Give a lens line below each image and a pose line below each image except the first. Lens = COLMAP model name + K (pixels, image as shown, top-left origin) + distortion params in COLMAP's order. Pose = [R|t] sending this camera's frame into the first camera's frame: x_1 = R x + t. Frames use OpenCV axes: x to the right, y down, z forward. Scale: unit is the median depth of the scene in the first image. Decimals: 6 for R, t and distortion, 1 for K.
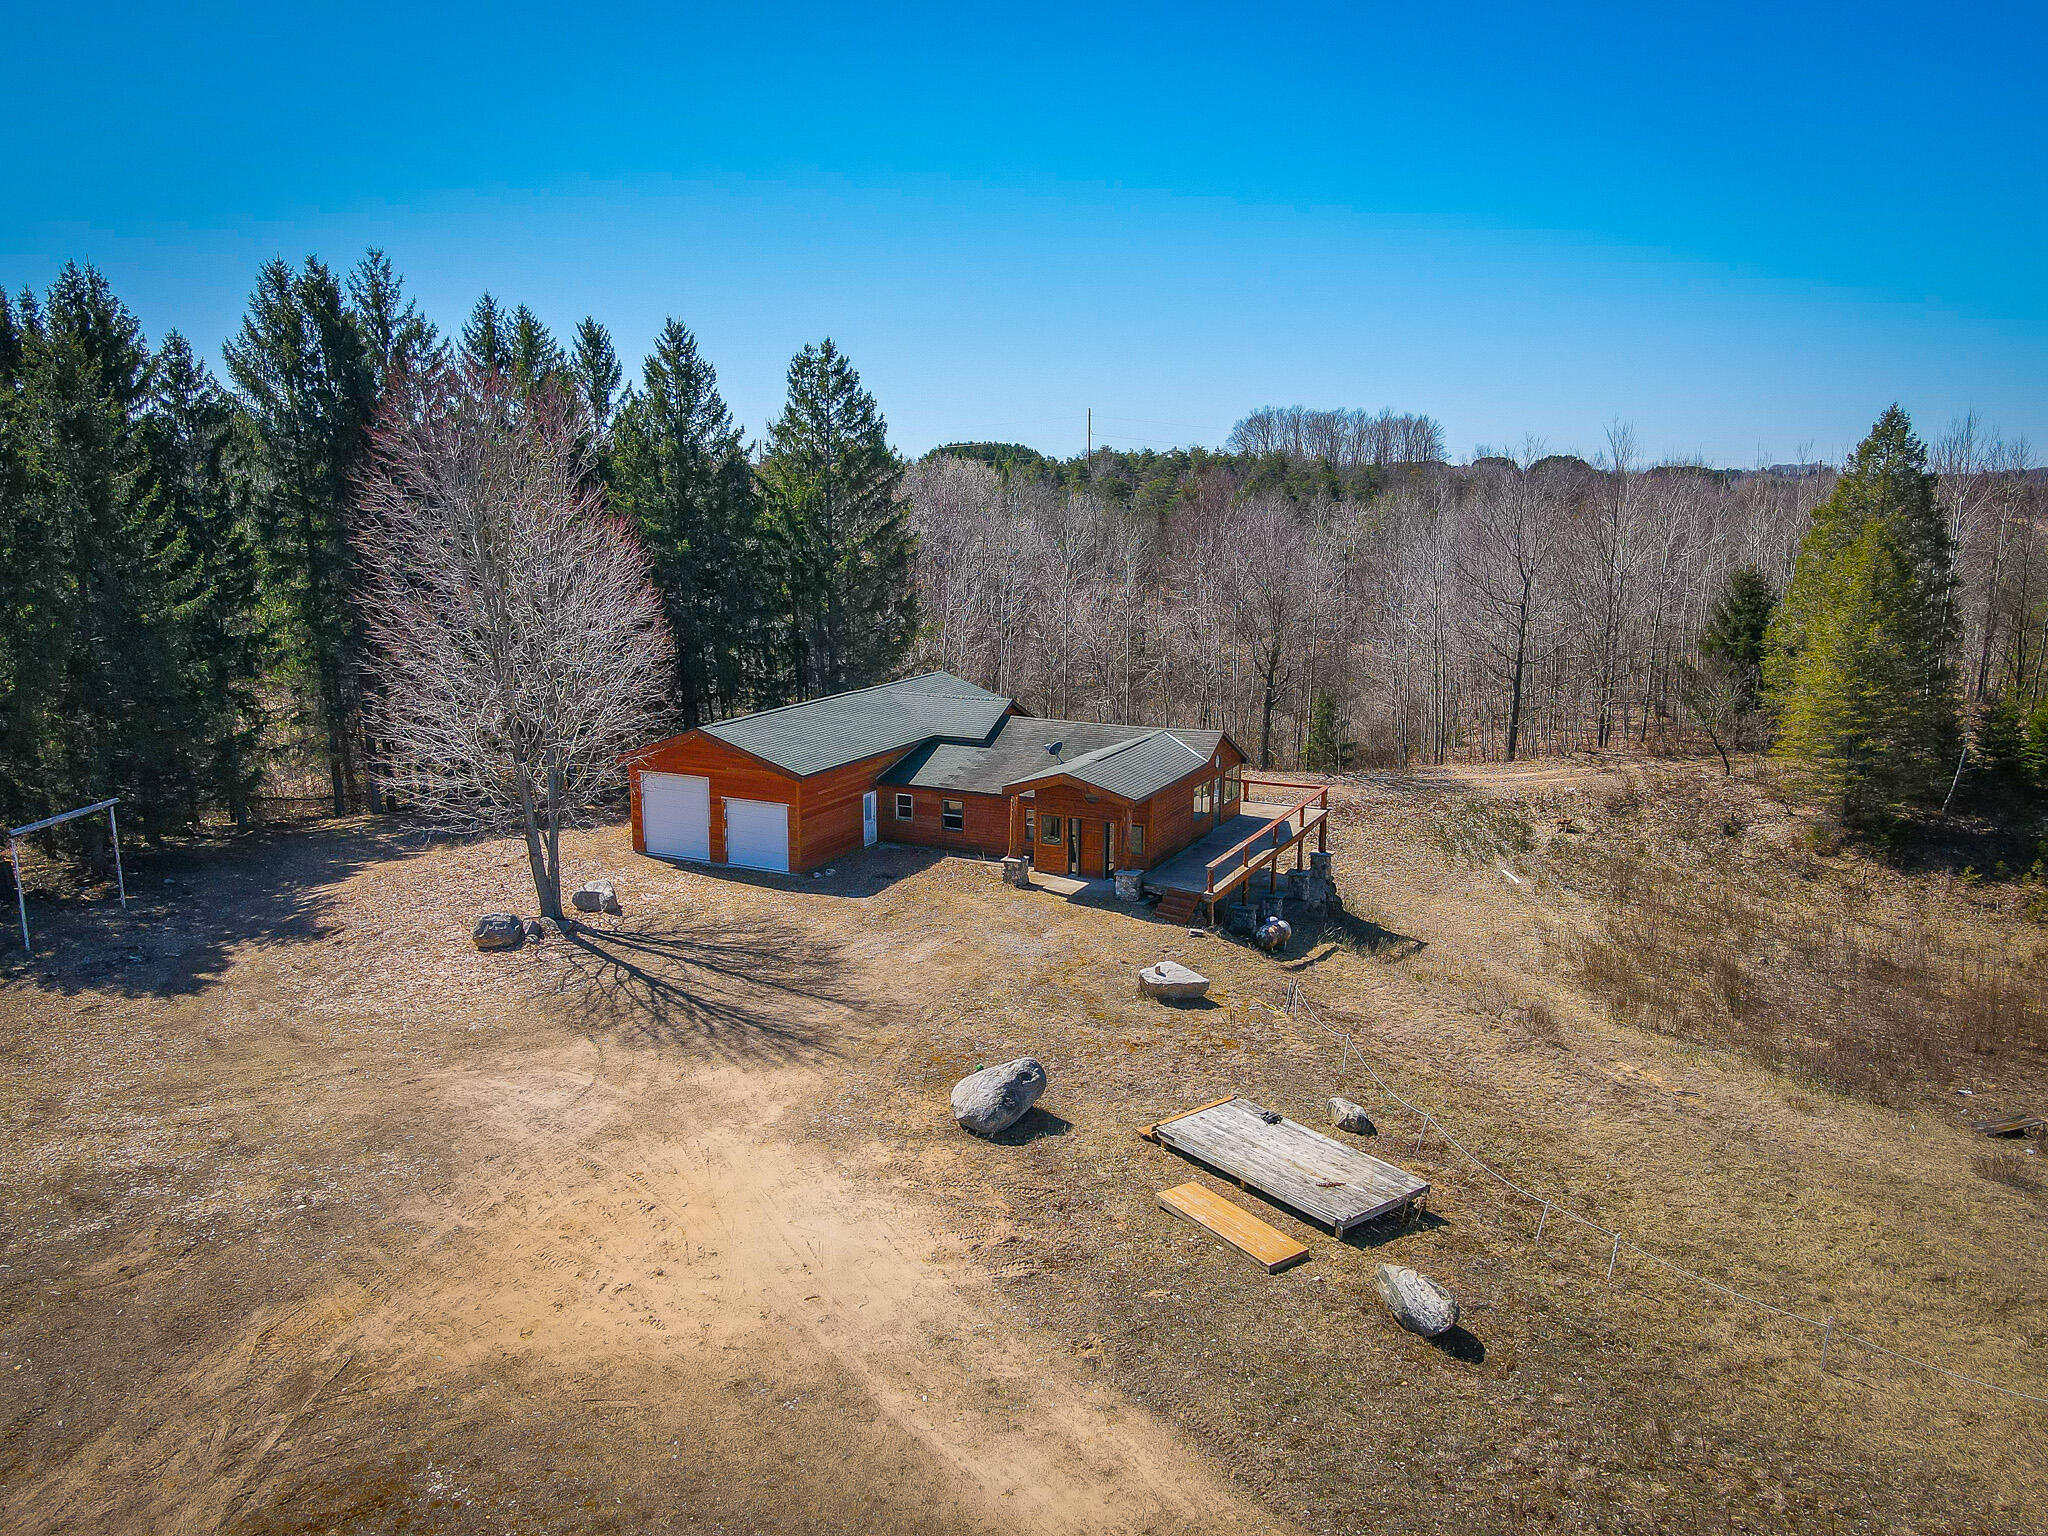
lens RADIAL K [[1491.5, 0, 1015.9], [0, 1491.5, 796.4], [0, 0, 1]] dist [-0.007502, 0.029442]
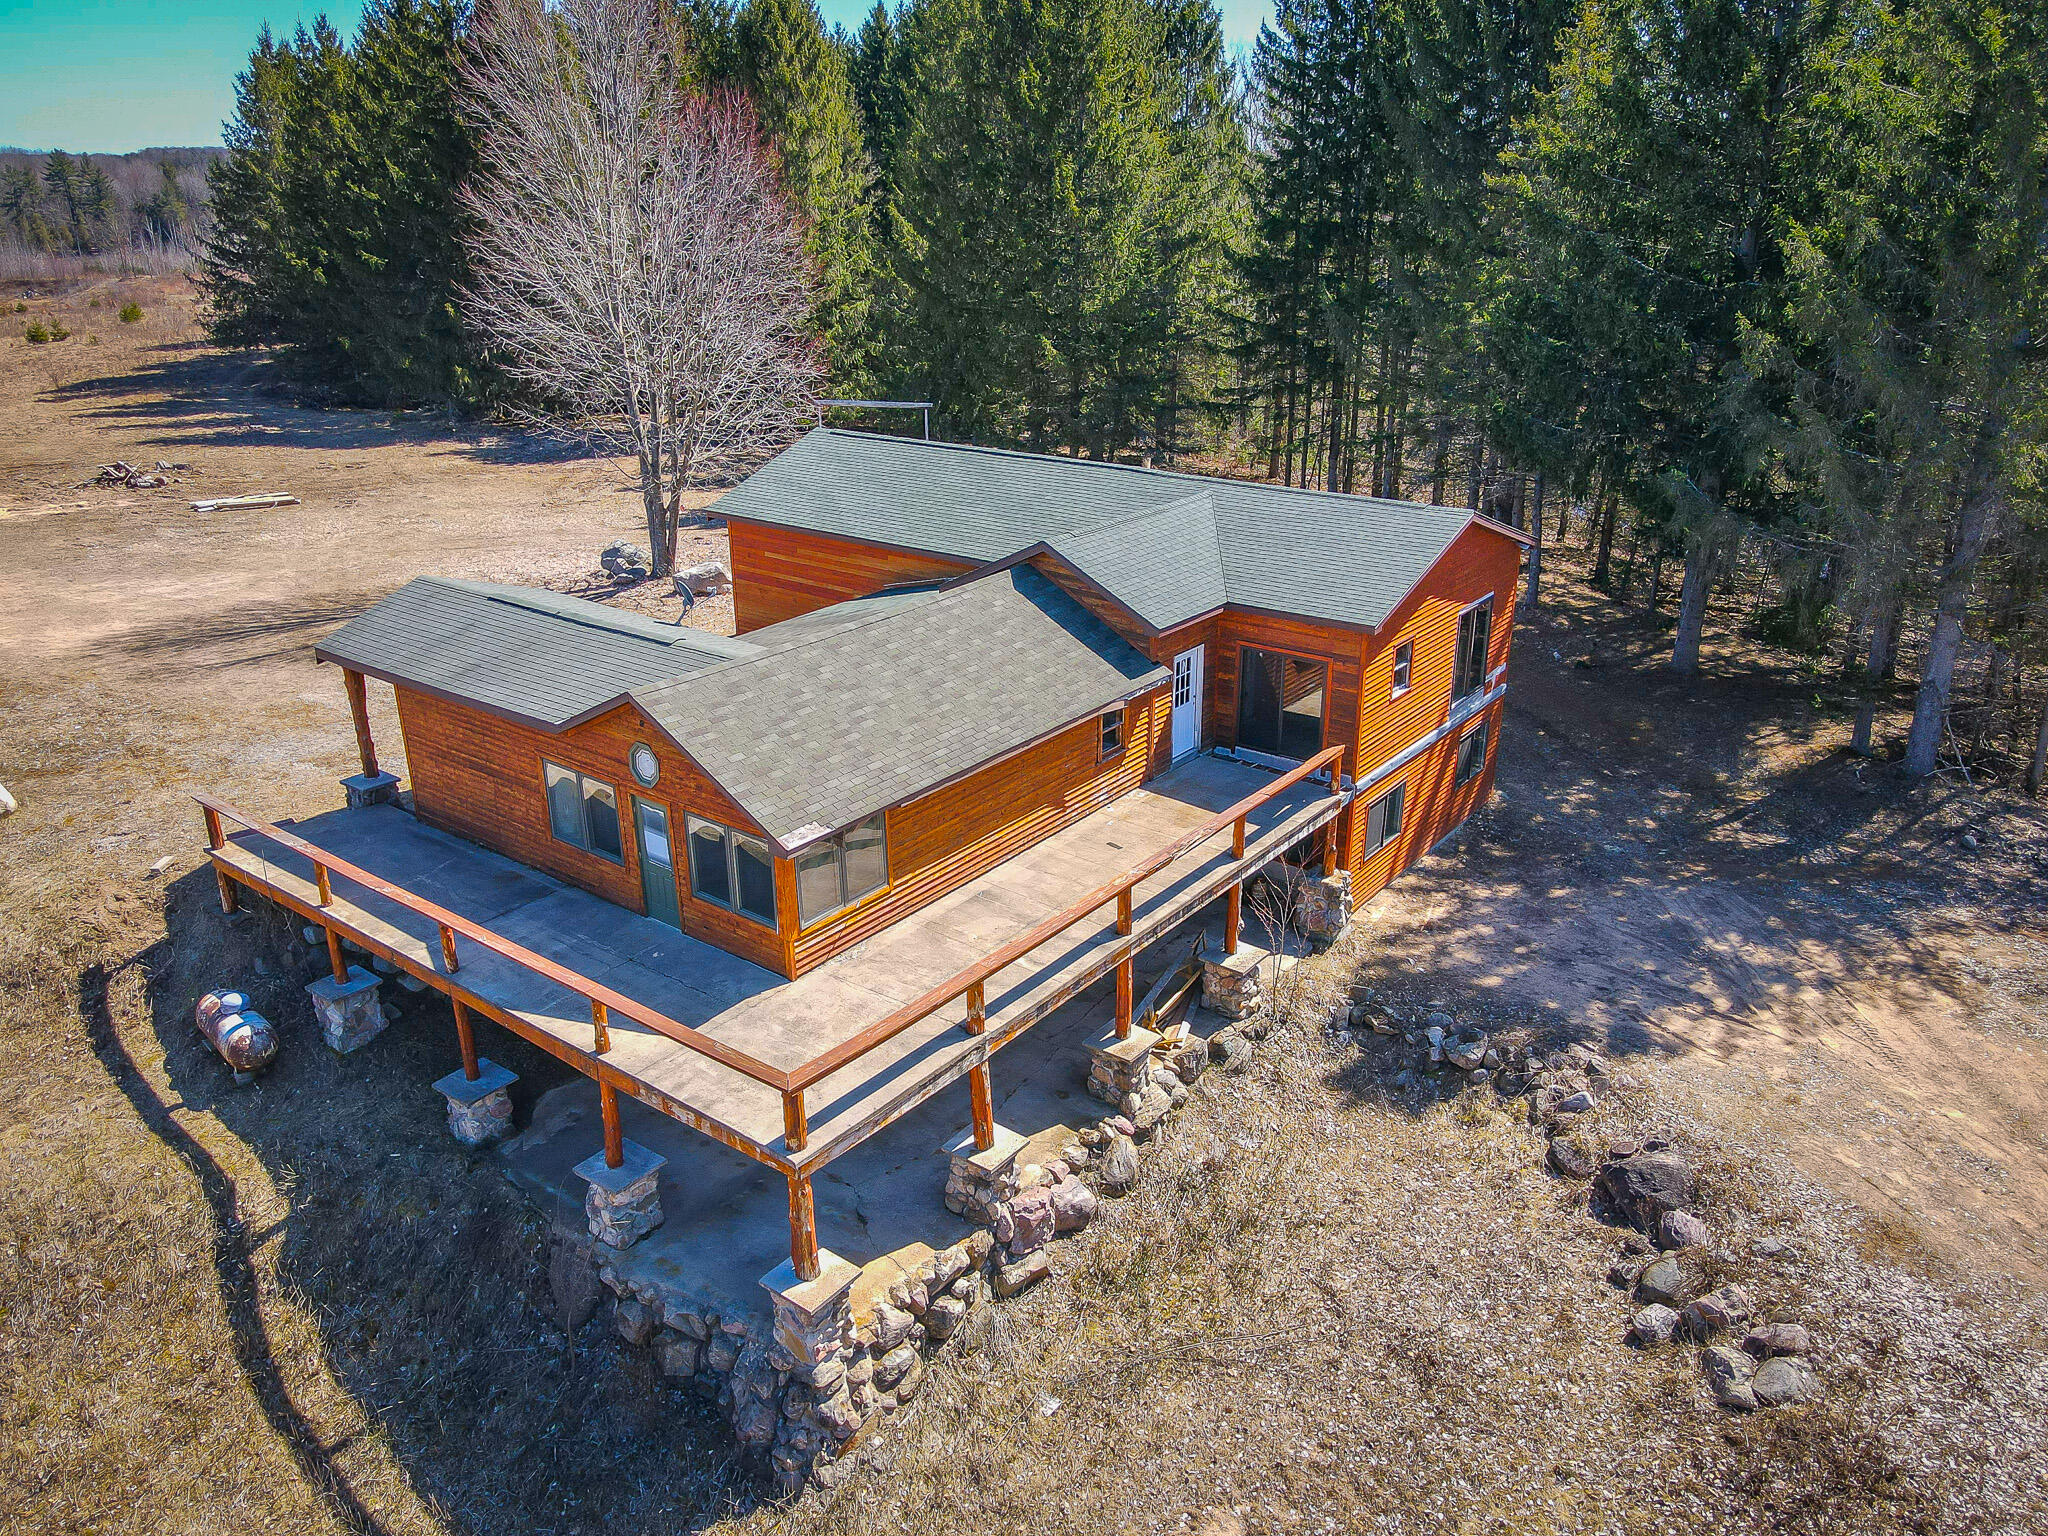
lens RADIAL K [[1491.5, 0, 1010.0], [0, 1491.5, 774.7], [0, 0, 1]] dist [-0.007502, 0.029442]
pose [[-0.202863, 0.364137, -0.908983, 0.492165], [-0.198729, 0.893657, 0.402349, -0.204200], [0.958829, 0.262263, -0.108926, 1.190274]]
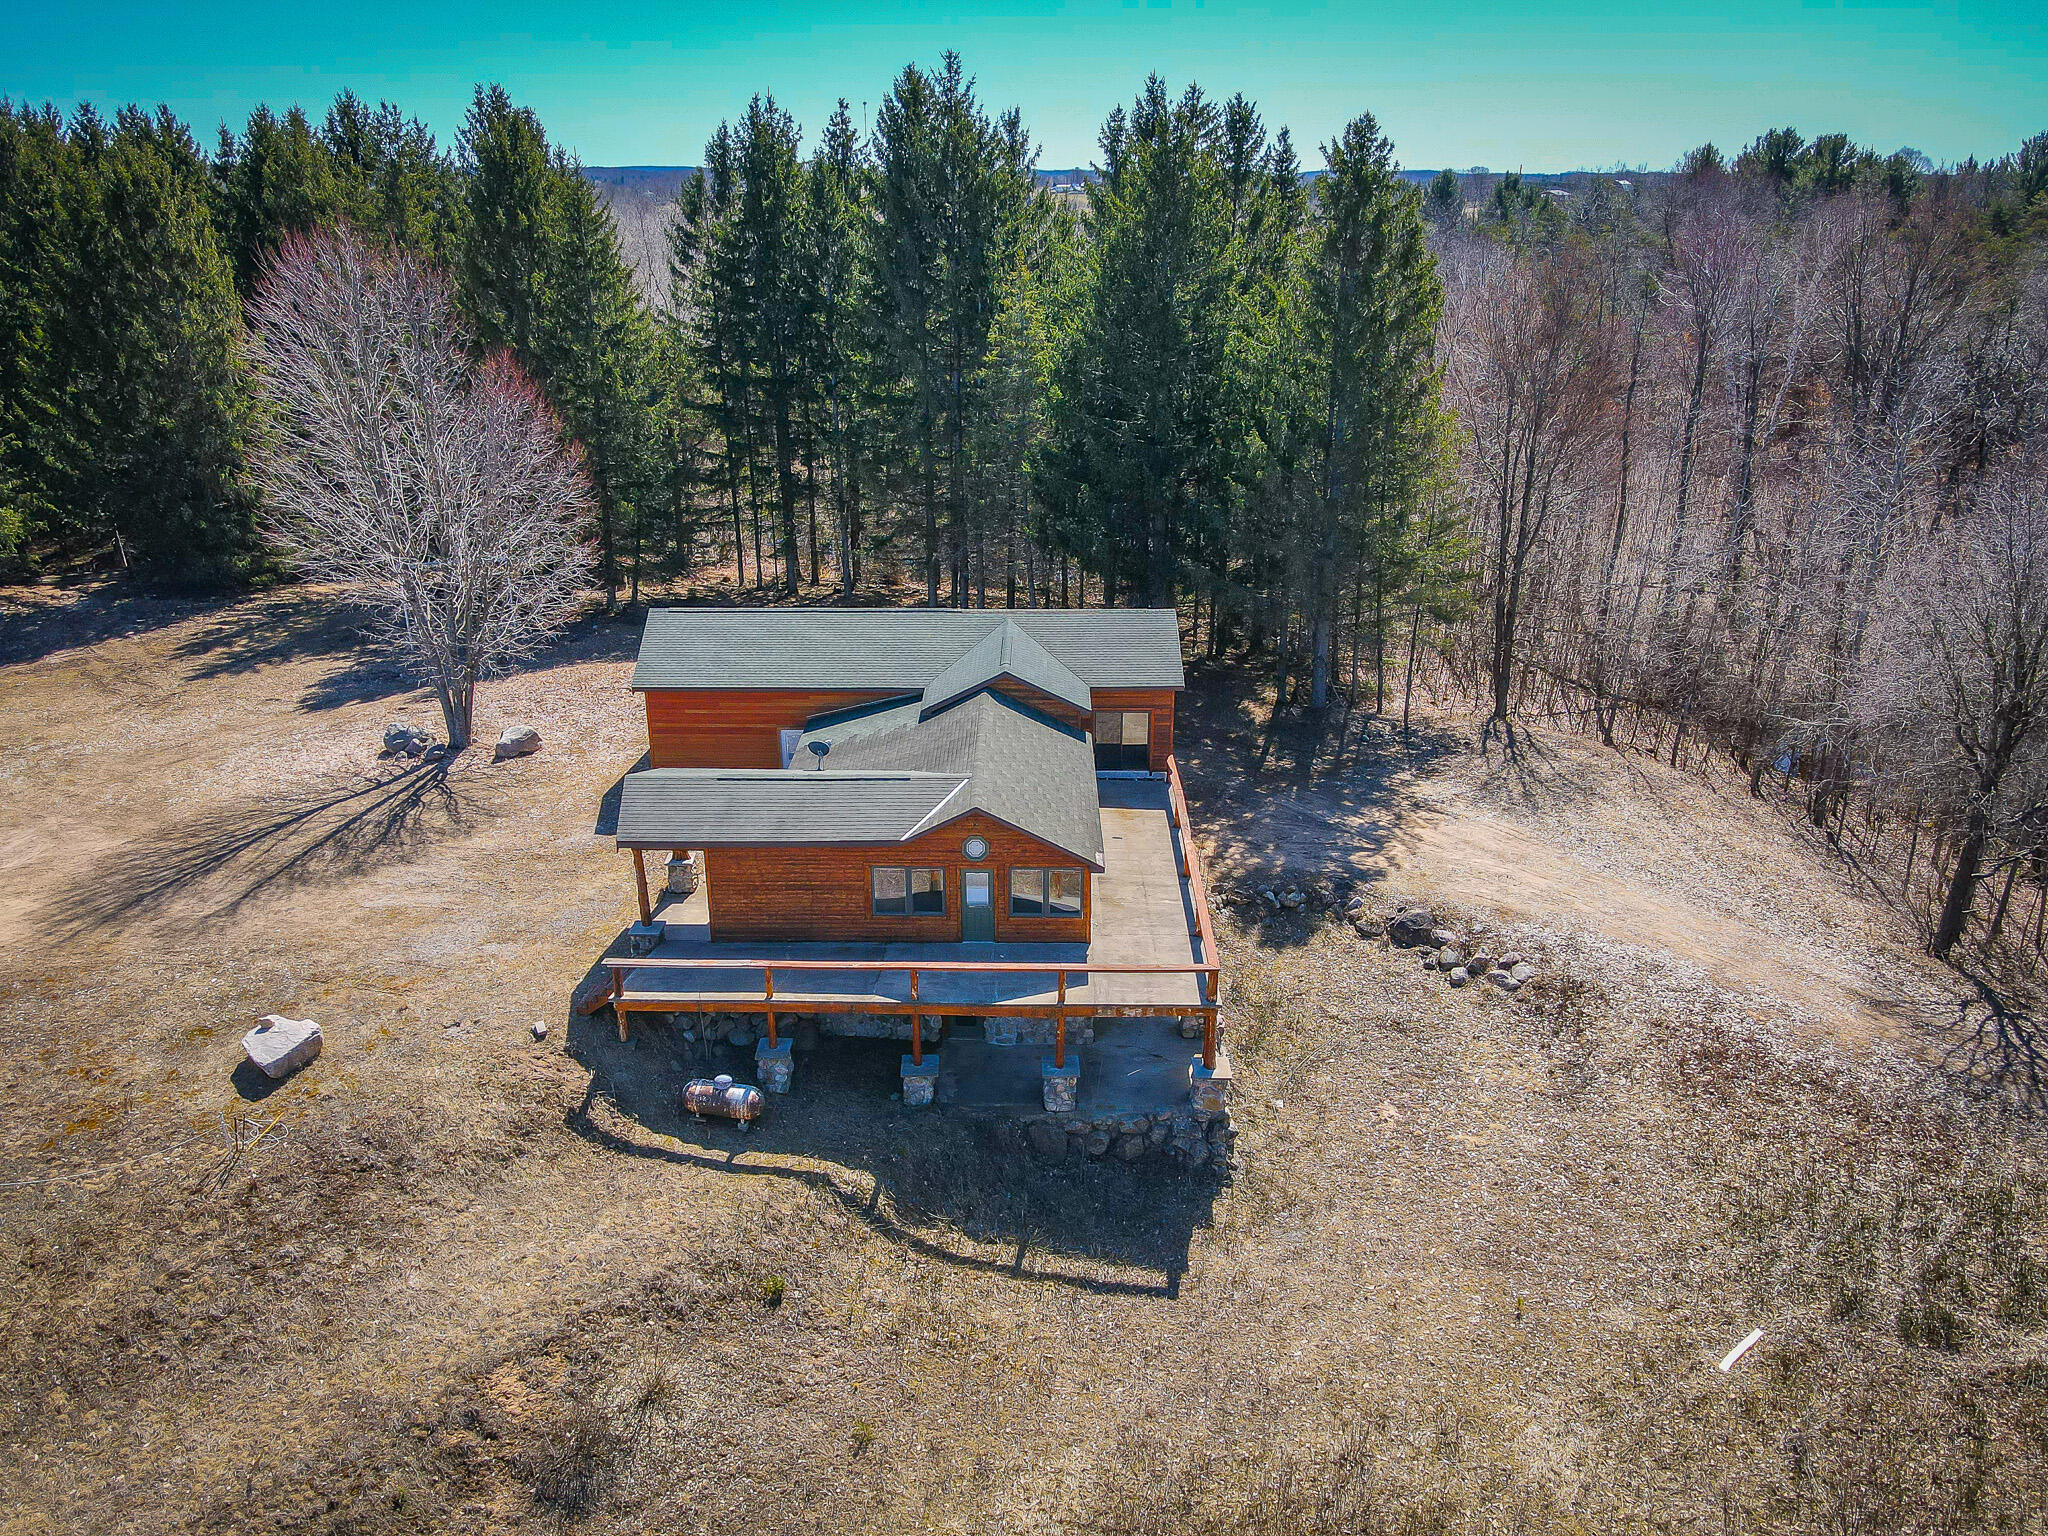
lens RADIAL K [[1491.5, 0, 1032.6], [0, 1491.5, 755.7], [0, 0, 1]] dist [-0.007502, 0.029442]
pose [[0.443771, 0.315442, -0.838787, 0.713143], [-0.191723, 0.947747, 0.254986, -0.242327], [0.875391, 0.047659, 0.481060, 0.741647]]
